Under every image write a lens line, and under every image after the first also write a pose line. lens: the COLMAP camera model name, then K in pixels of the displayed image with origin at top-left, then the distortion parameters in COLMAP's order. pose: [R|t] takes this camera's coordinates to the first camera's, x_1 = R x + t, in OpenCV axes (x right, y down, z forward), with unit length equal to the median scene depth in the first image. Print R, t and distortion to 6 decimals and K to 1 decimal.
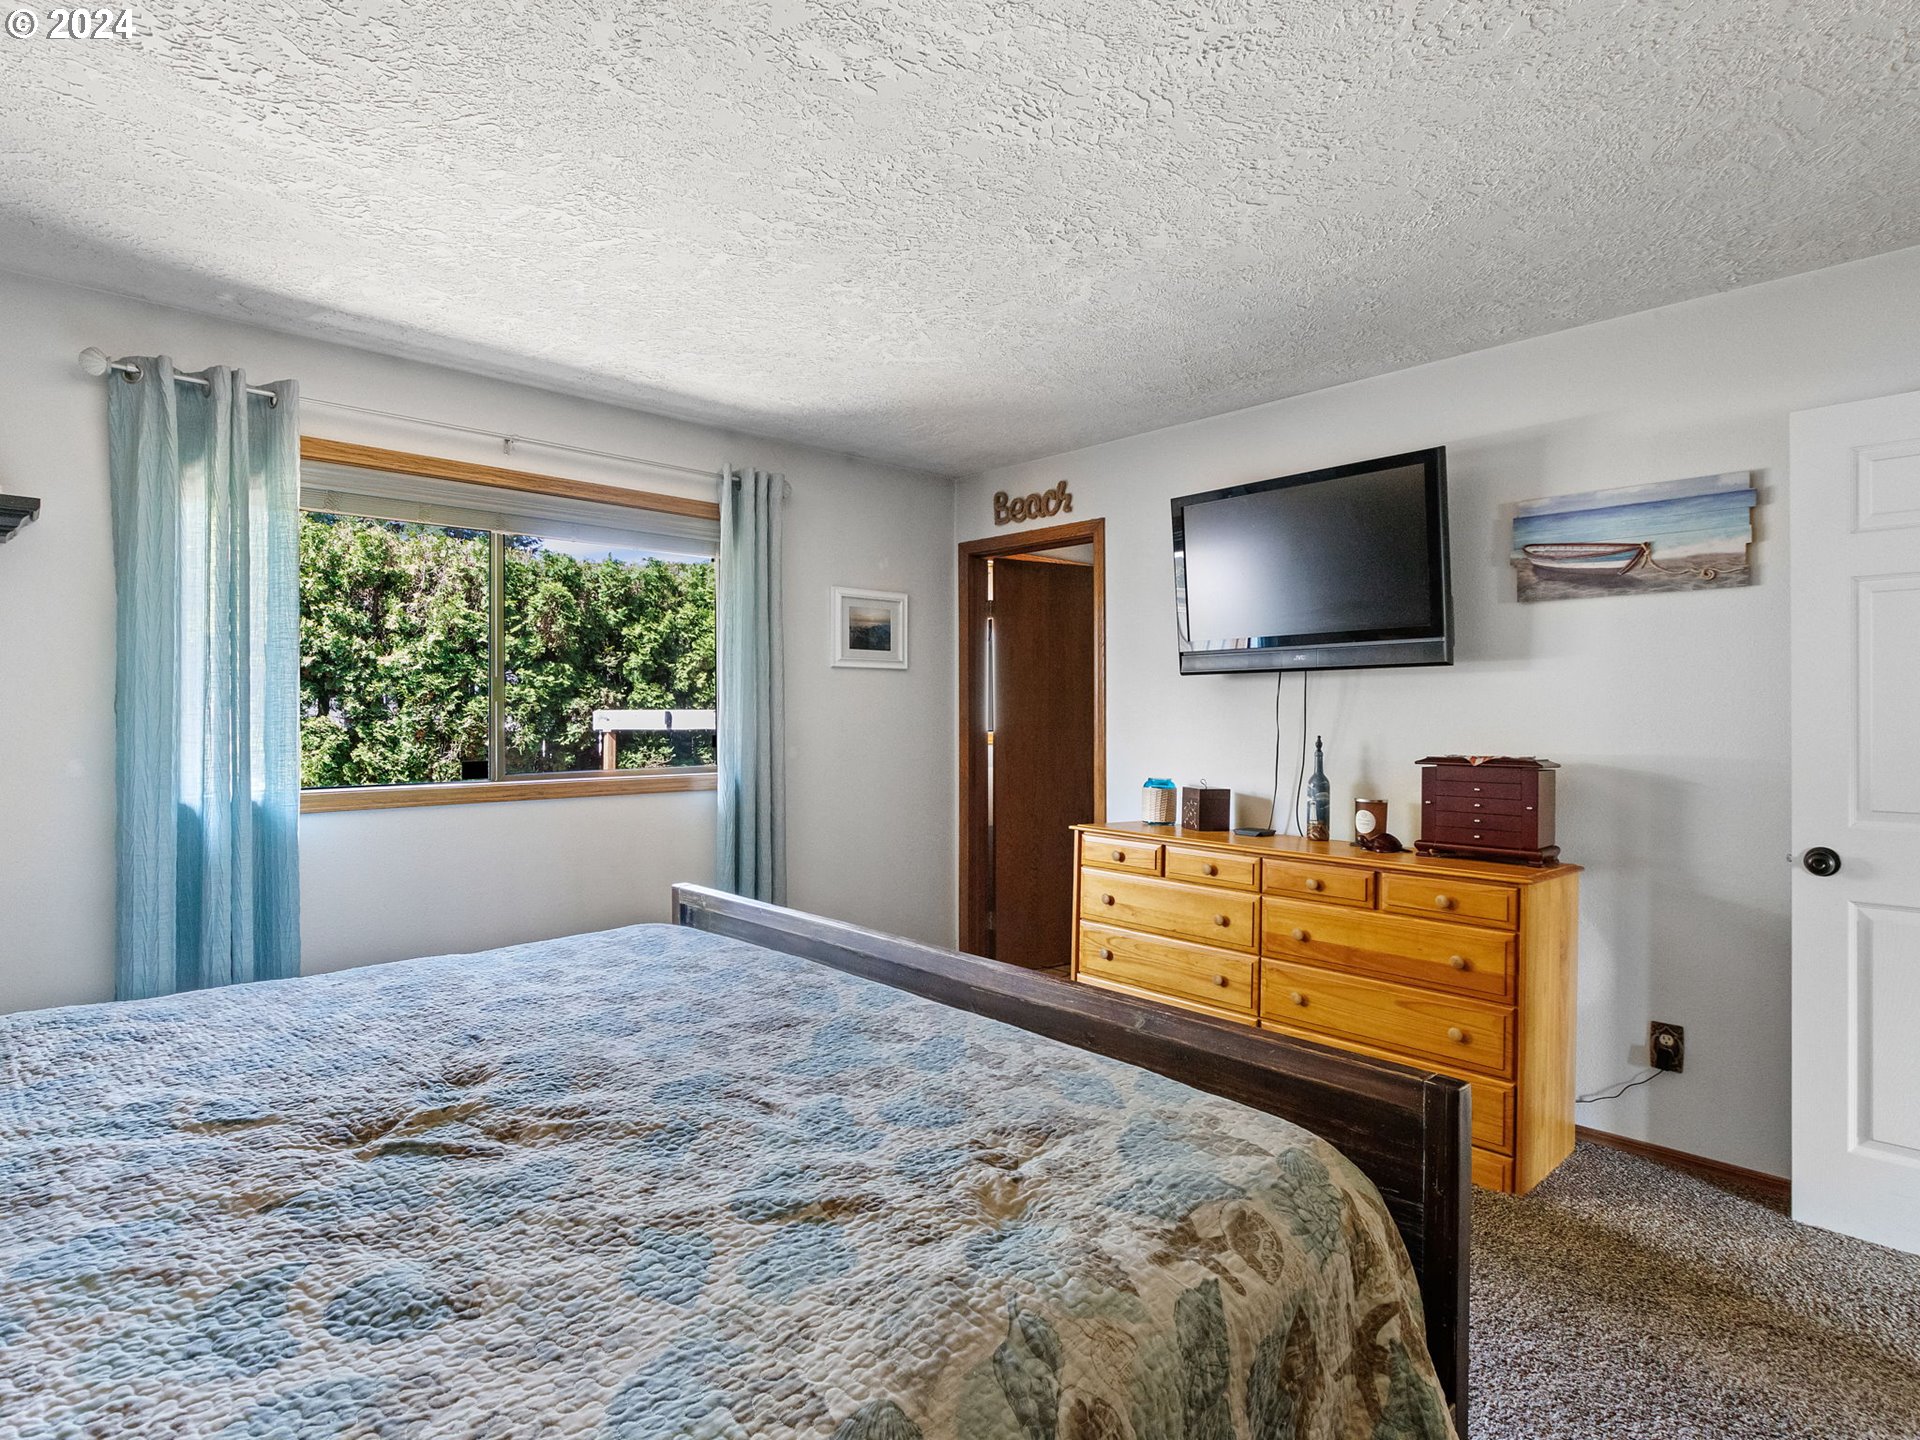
lens RADIAL K [[1003.4, 0, 955.9], [0, 1003.4, 723.5], [0, 0, 1]] dist [0.002617, -0.008867]
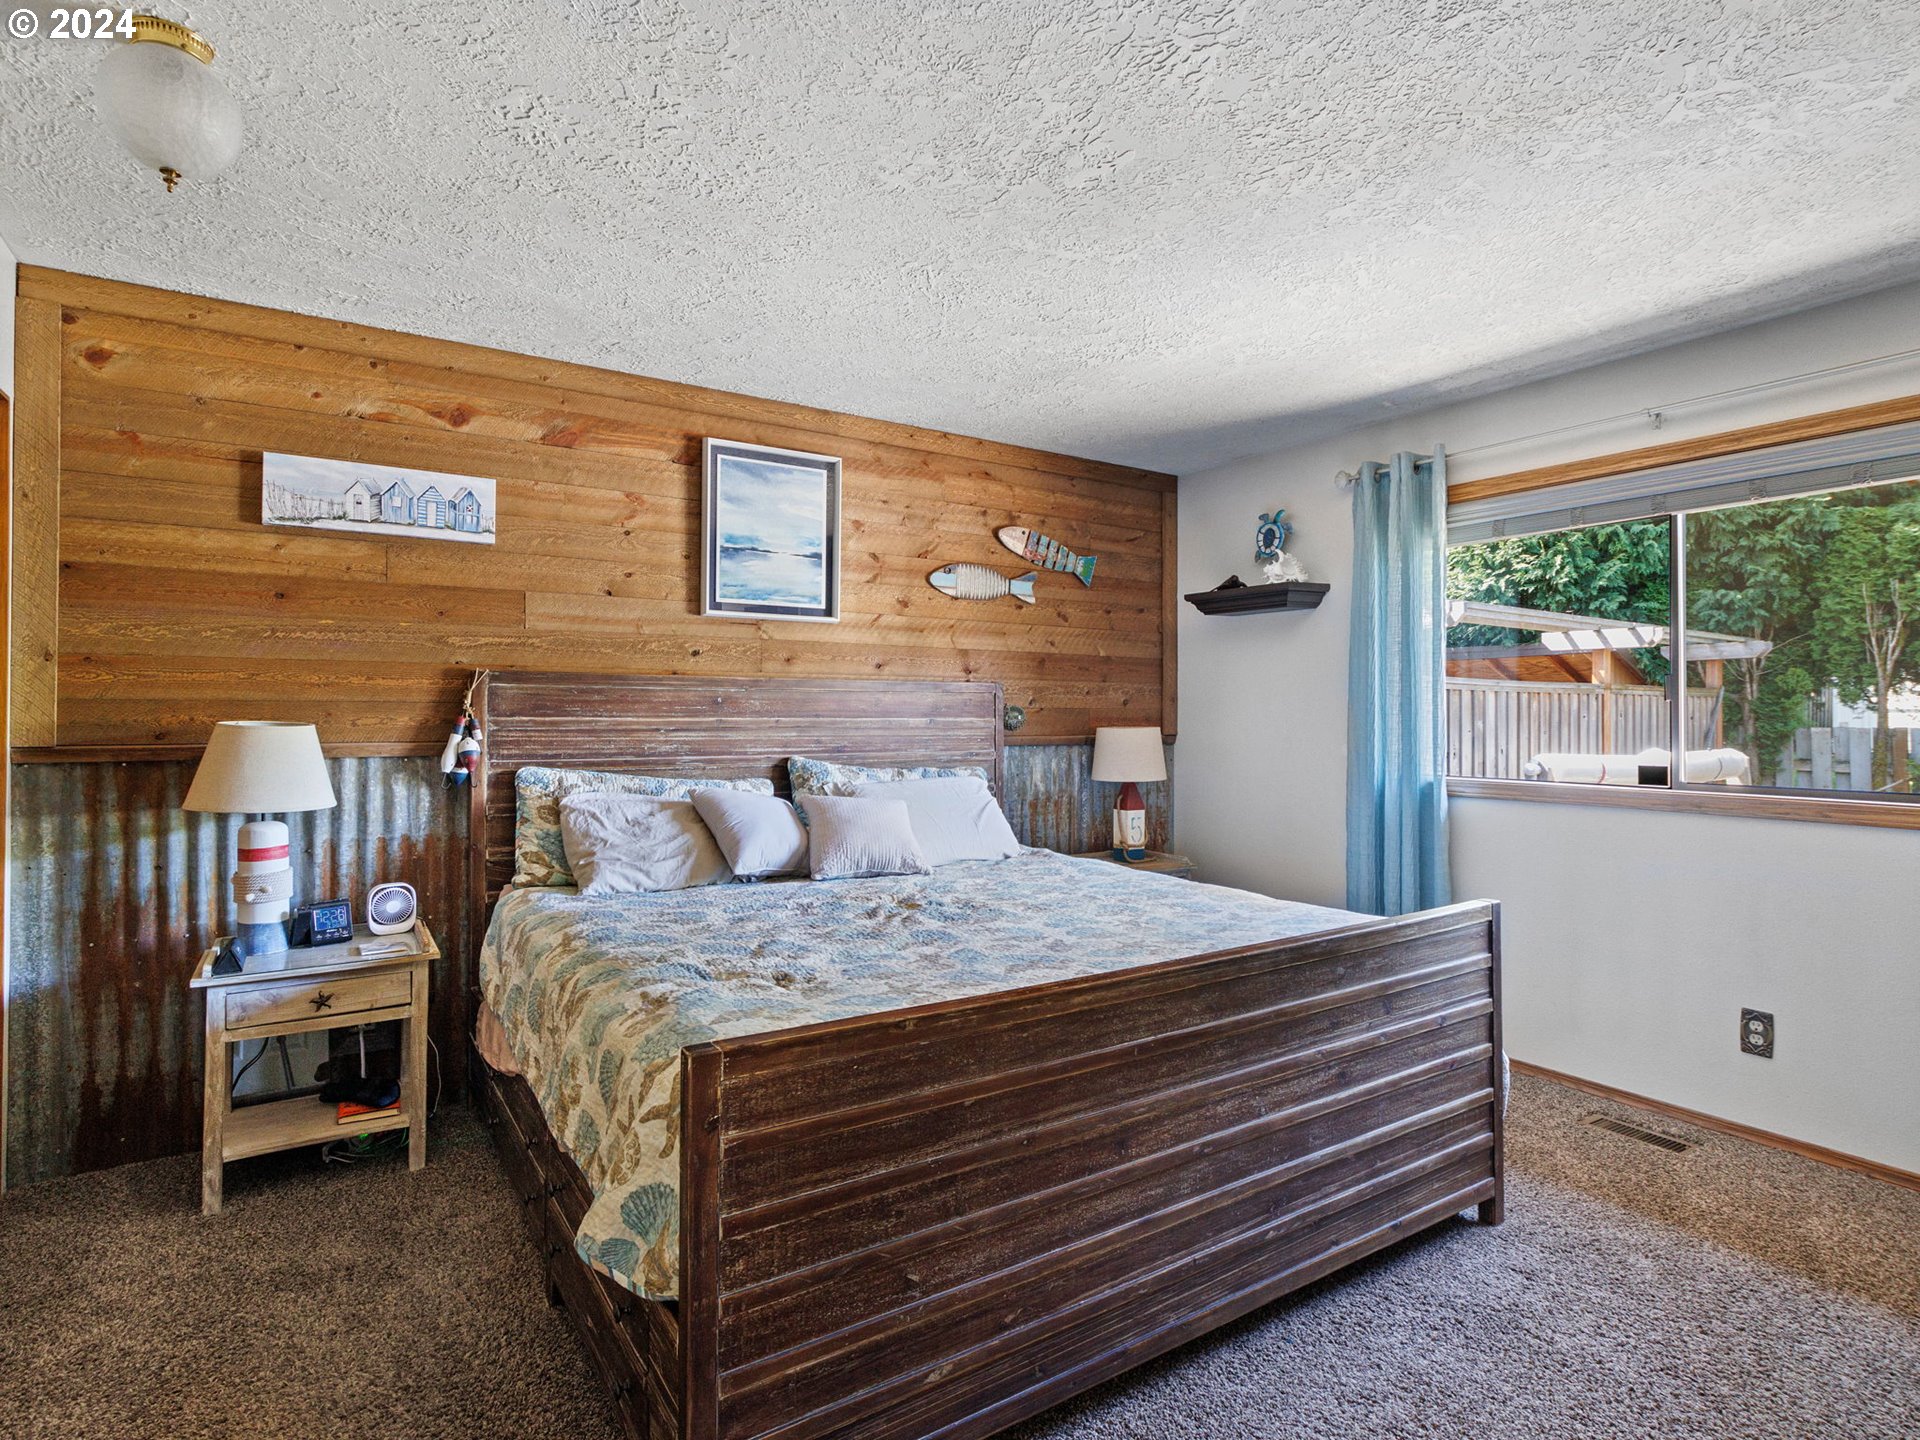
lens RADIAL K [[1003.4, 0, 955.9], [0, 1003.4, 723.5], [0, 0, 1]] dist [0.002617, -0.008867]
pose [[-0.168270, 0.002147, -0.985739, 0.649212], [-0.010847, 0.999933, 0.004030, 0.001521], [0.985681, 0.011371, -0.168235, 0.621601]]
